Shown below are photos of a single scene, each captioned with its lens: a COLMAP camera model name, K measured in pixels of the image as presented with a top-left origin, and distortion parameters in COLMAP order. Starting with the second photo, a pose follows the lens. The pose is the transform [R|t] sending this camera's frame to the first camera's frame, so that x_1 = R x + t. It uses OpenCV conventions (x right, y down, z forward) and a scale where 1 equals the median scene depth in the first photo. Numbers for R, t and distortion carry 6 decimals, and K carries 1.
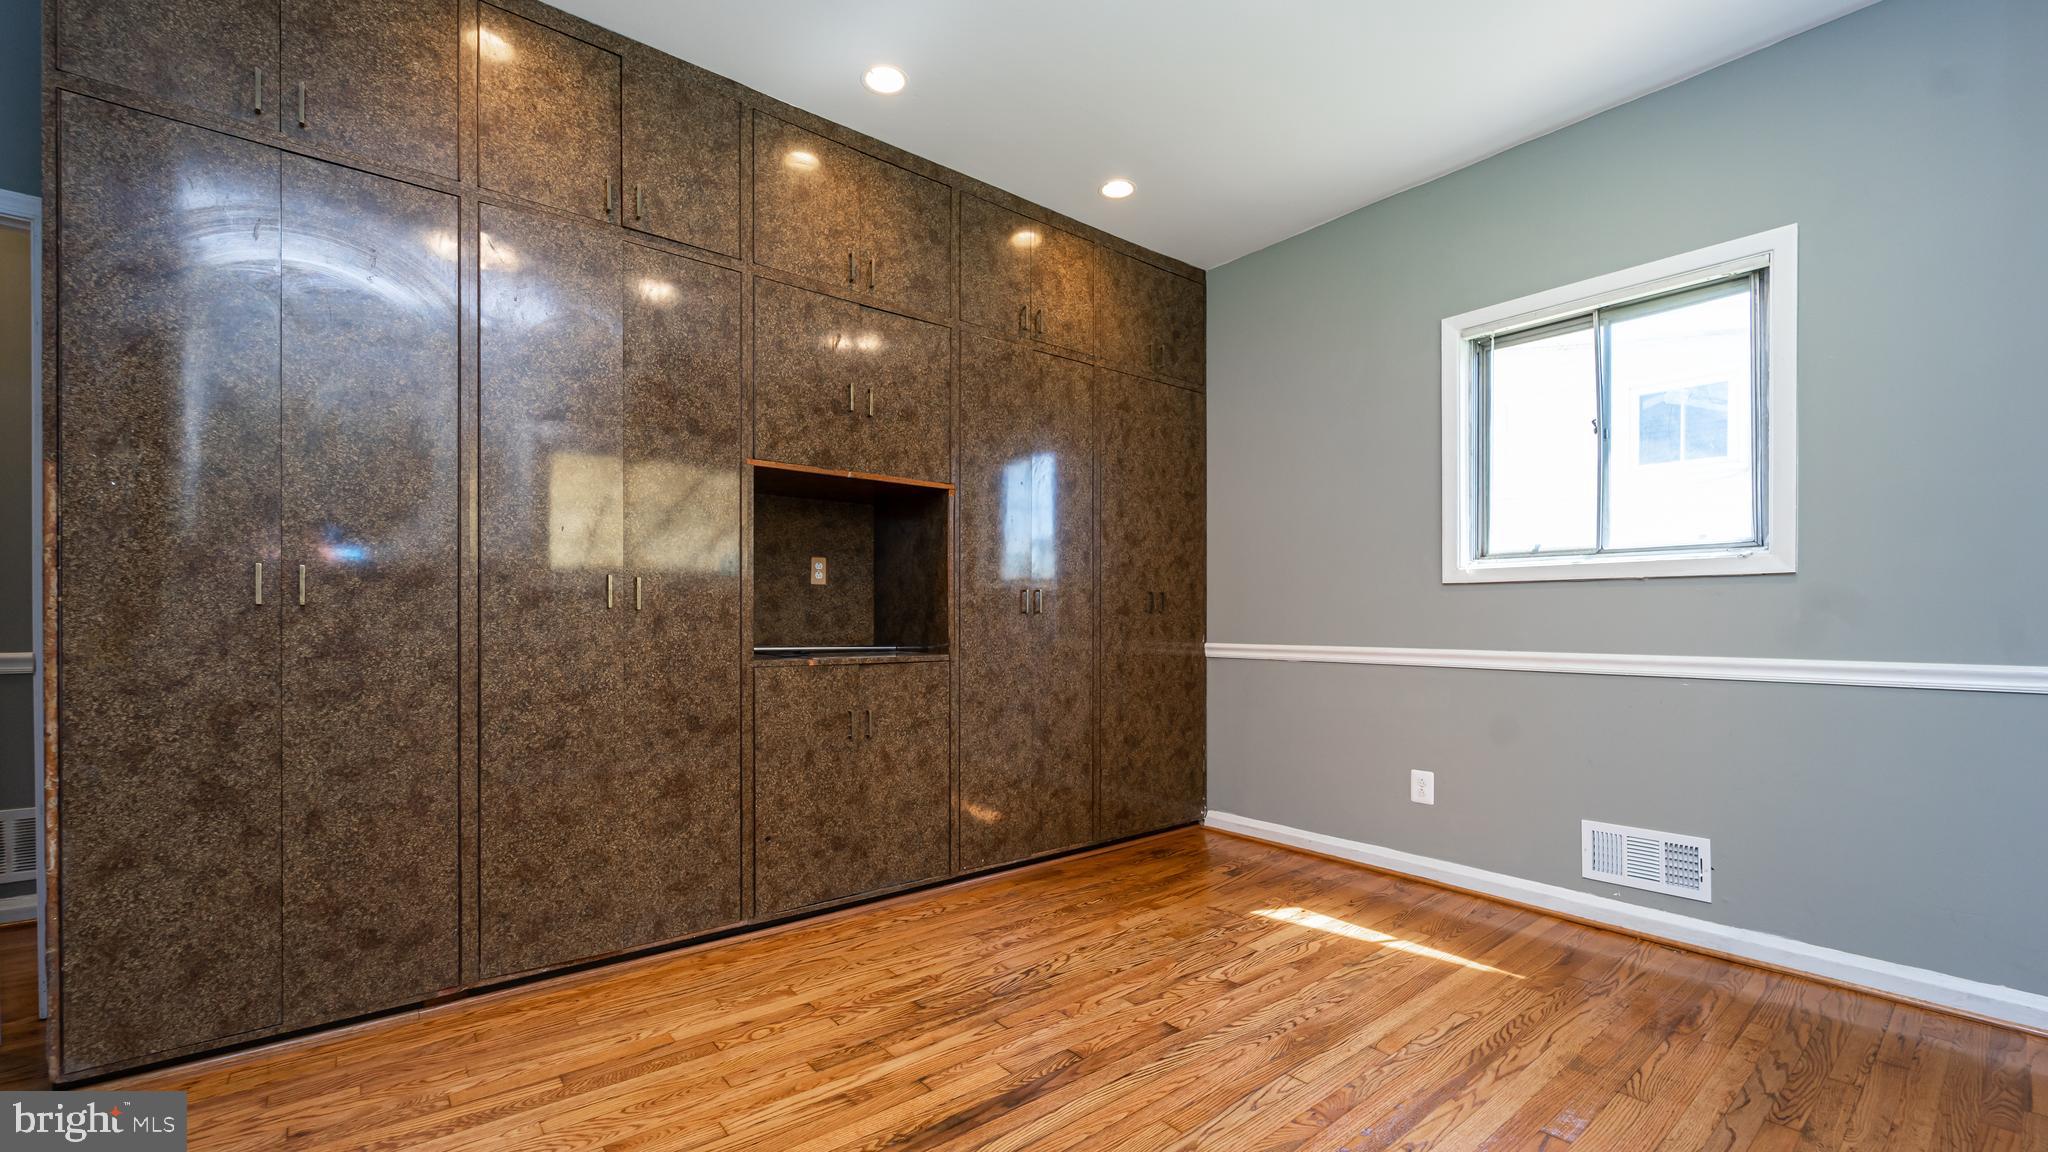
lens RADIAL K [[857.4, 0, 985.8], [0, 857.4, 620.2], [0, 0, 1]] dist [-0.001195, 0.000304]
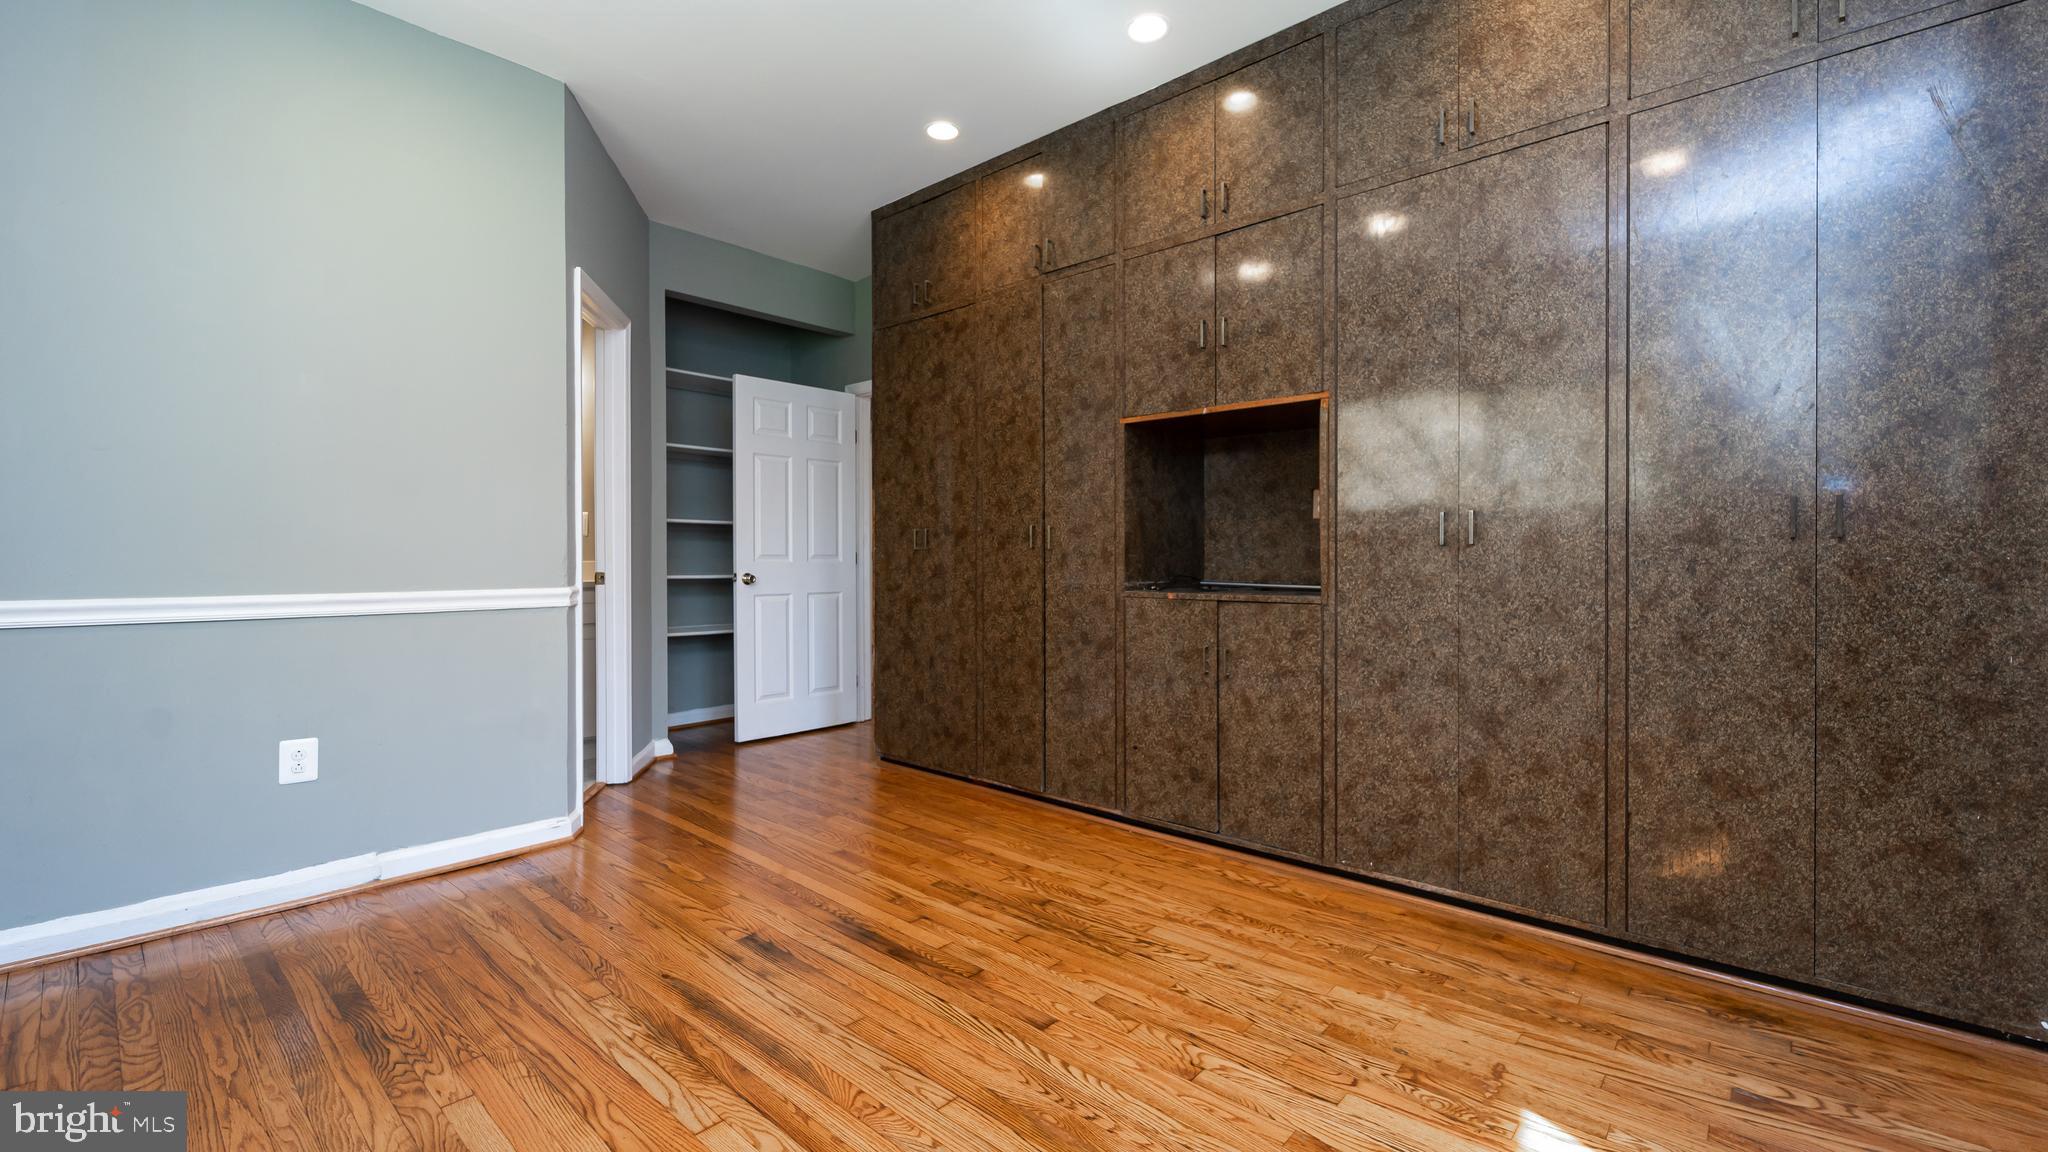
lens RADIAL K [[857.4, 0, 1020.4], [0, 857.4, 565.9], [0, 0, 1]] dist [-0.001195, 0.000304]
pose [[0.152734, 0.003861, -0.988260, 0.816556], [-0.001449, 0.999992, 0.003683, 0.008241], [0.988266, 0.000869, 0.152739, 0.646708]]
